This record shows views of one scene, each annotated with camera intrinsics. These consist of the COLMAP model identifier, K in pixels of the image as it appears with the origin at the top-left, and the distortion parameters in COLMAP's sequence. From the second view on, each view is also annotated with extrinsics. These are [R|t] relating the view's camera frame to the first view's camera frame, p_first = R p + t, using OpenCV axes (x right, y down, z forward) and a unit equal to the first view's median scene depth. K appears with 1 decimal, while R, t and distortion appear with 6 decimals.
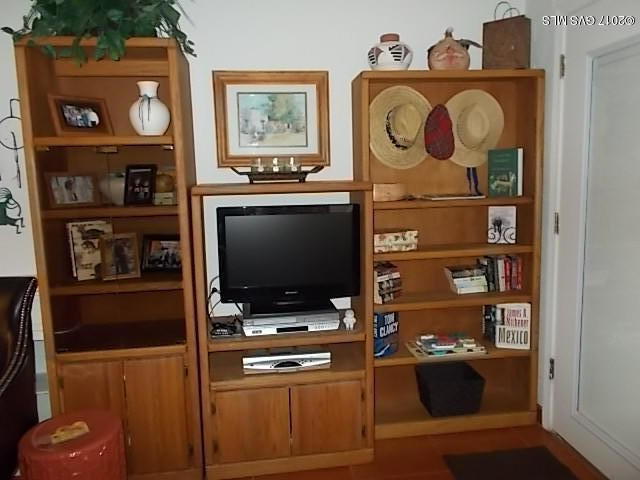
lens RADIAL K [[492.1, 0, 320.2], [0, 492.1, 240.1], [0, 0, 1]] dist [-0.007851, -0.000942]
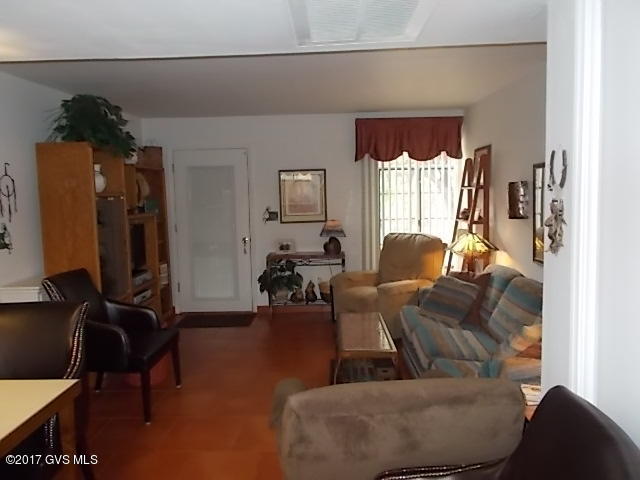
lens RADIAL K [[492.1, 0, 319.8], [0, 492.1, 239.4], [0, 0, 1]] dist [-0.007851, -0.000942]
pose [[0.159015, -0.072526, 0.984609, -1.905550], [0.150773, 0.987384, 0.048380, 0.011998], [-0.975695, 0.140759, 0.167944, -0.146234]]
